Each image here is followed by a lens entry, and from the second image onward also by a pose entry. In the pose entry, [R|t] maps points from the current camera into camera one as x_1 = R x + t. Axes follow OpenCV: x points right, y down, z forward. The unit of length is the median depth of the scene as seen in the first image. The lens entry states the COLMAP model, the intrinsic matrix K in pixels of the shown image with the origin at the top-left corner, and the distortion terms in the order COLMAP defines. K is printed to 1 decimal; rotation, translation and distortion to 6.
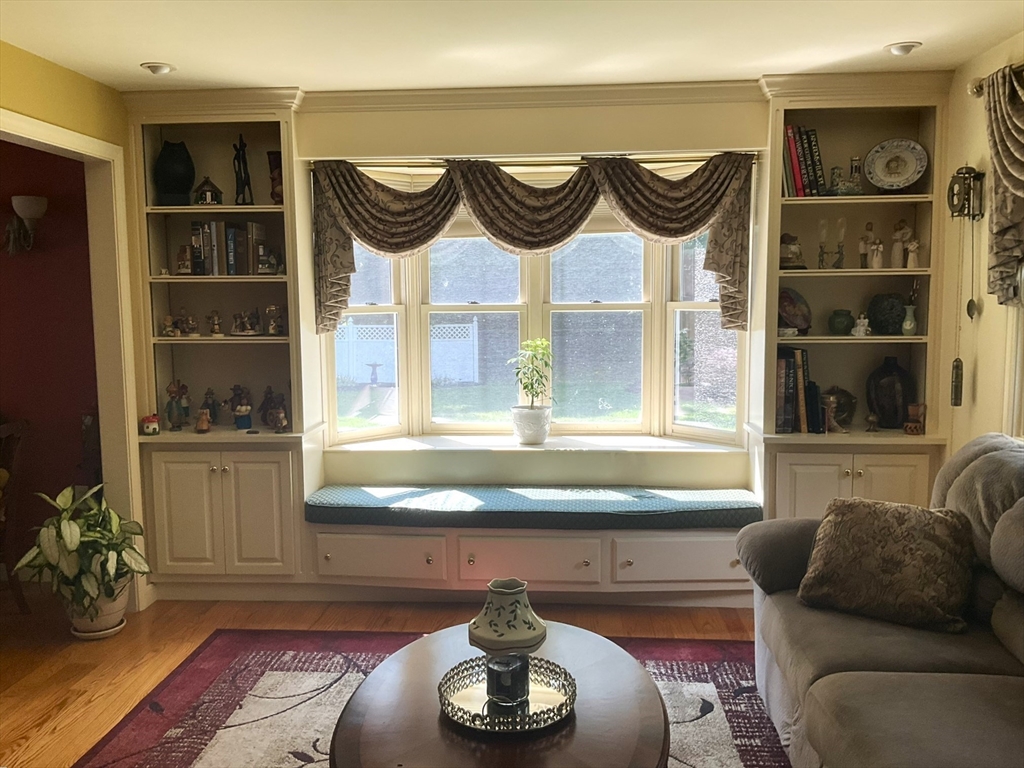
lens RADIAL K [[857.1, 0, 507.9], [0, 857.1, 388.5], [0, 0, 1]] dist [-0.000532, -0.014421]
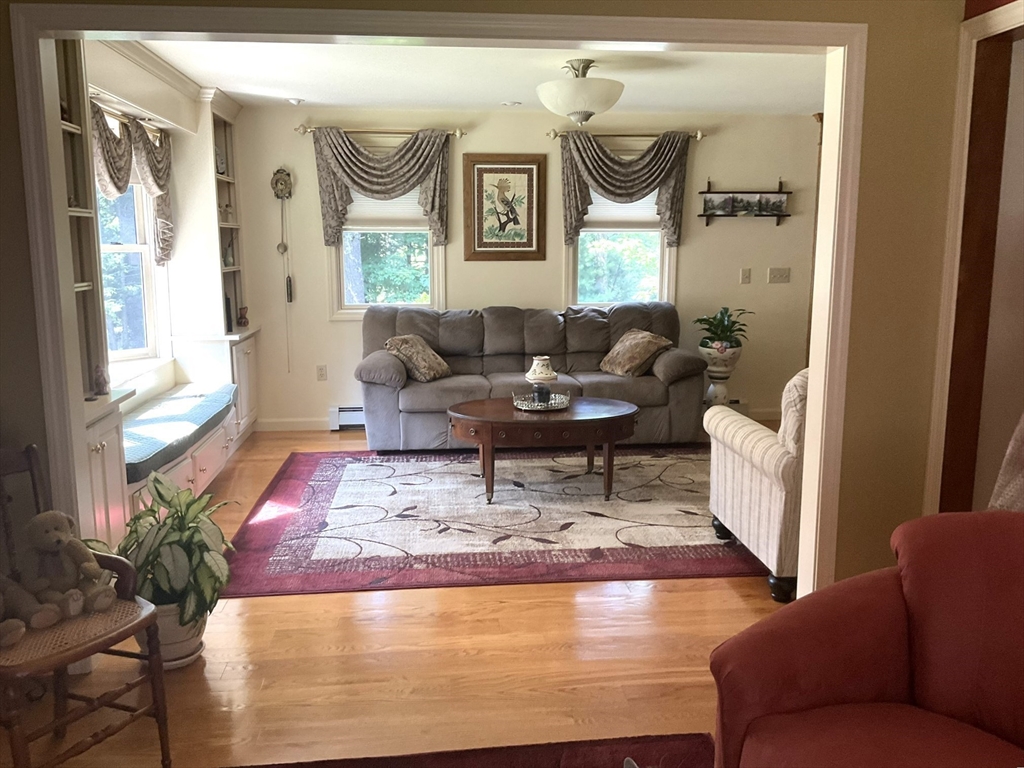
lens RADIAL K [[857.1, 0, 507.0], [0, 857.1, 386.8], [0, 0, 1]] dist [-0.000532, -0.014421]
pose [[-0.169202, -0.147074, 0.974546, -1.529125], [0.126350, 0.977407, 0.169443, -0.061880], [-0.977449, 0.151804, -0.146797, 0.952857]]
